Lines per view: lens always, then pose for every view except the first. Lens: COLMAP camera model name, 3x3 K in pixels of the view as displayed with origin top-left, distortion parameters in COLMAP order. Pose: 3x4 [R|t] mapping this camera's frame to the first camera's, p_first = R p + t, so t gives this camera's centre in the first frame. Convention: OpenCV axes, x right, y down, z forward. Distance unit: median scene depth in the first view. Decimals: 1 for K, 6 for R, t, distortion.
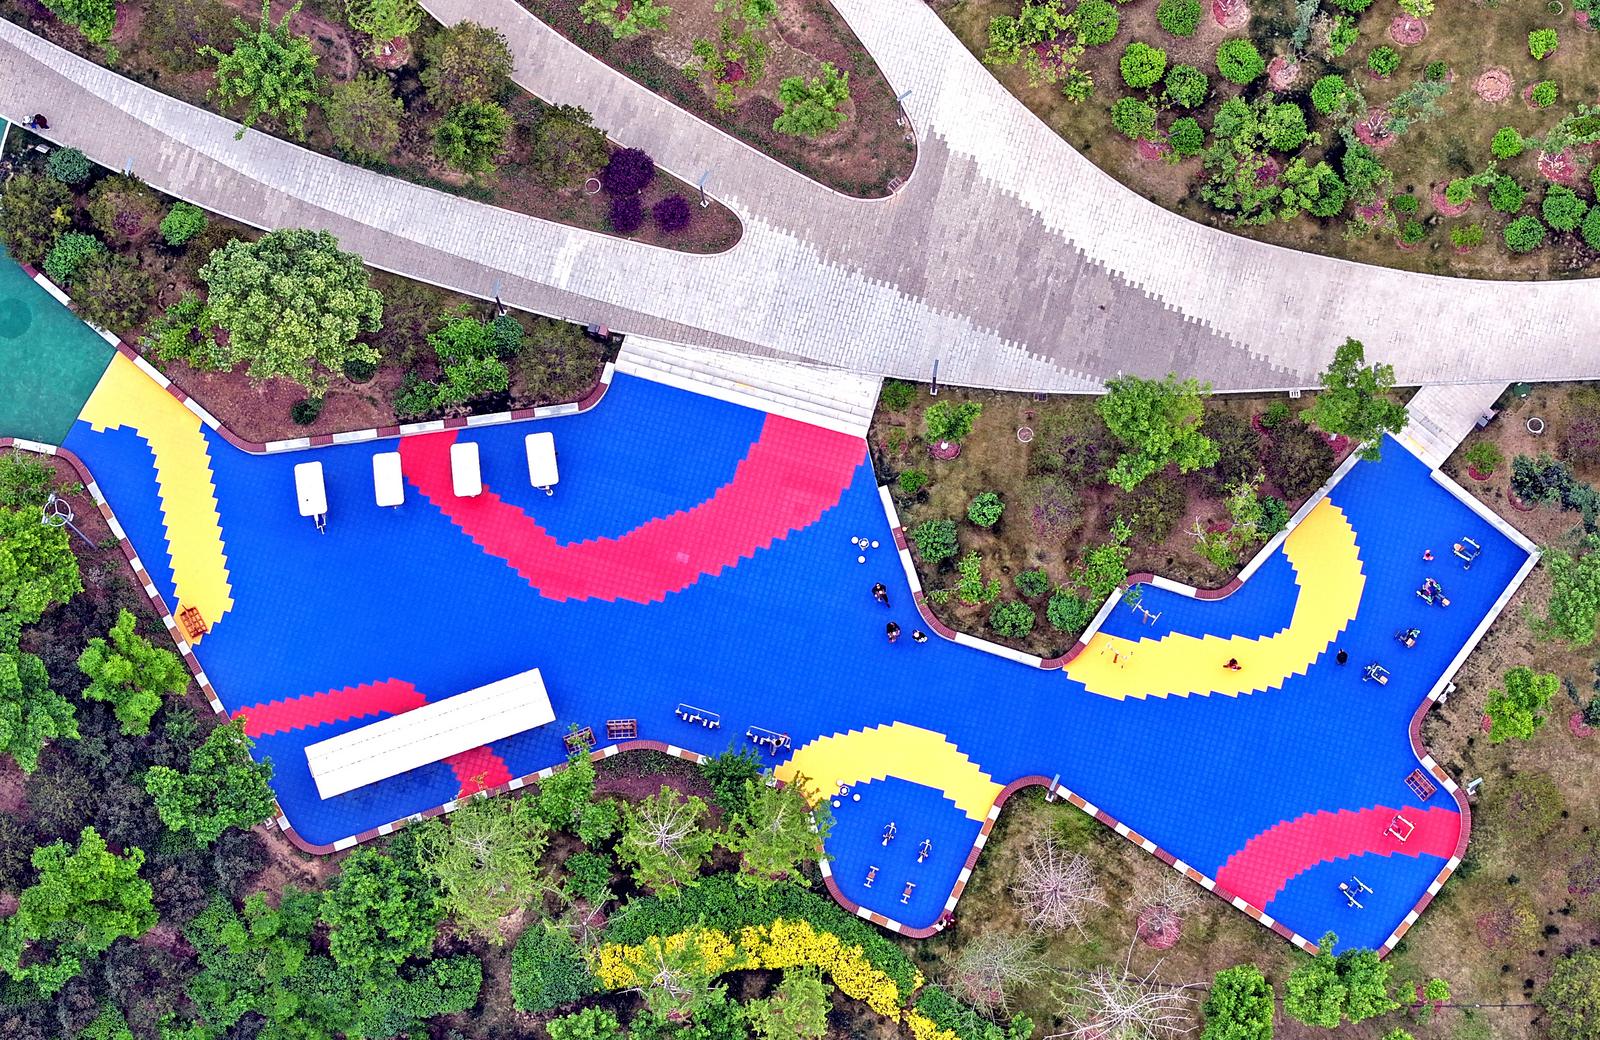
lens RADIAL K [[4052.6, 0, 800.6], [0, 4052.6, 519.3], [0, 0, 1]] dist [-0.128530, 0.000000]
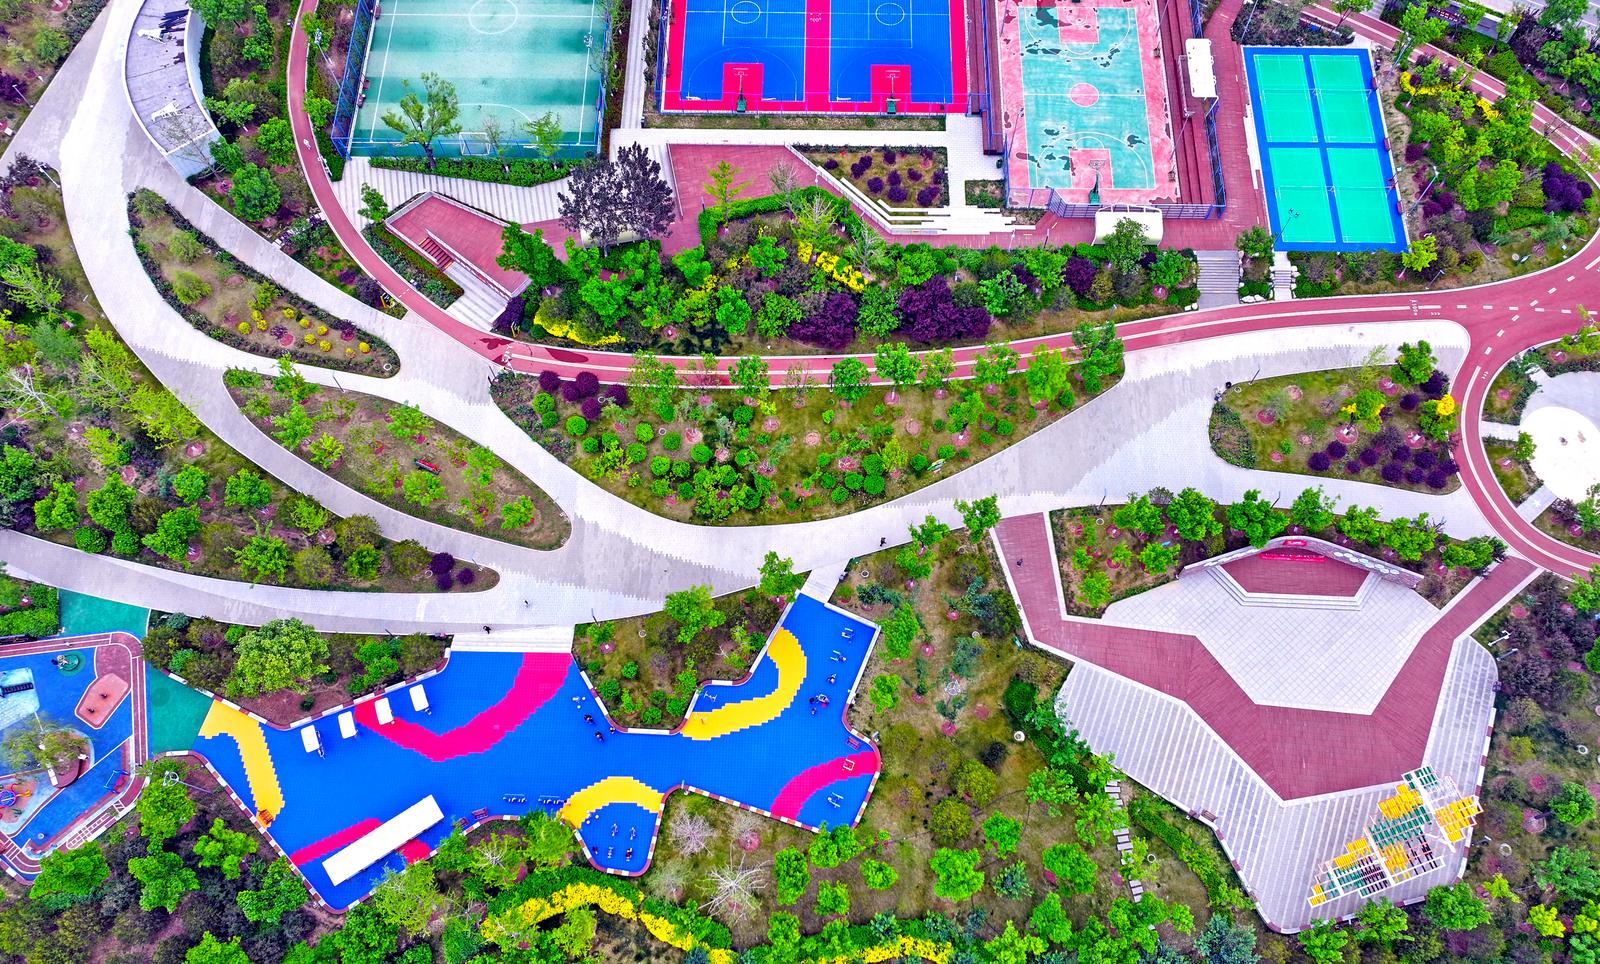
lens RADIAL K [[1328.1, 0, 800.9], [0, 1328.1, 483.1], [0, 0, 1]] dist [0.009319, -0.007574]
pose [[0.965853, -0.230280, 0.118740, 0.073303], [0.248489, 0.953083, -0.172876, 0.048401], [-0.073360, 0.196479, 0.977760, 0.277154]]
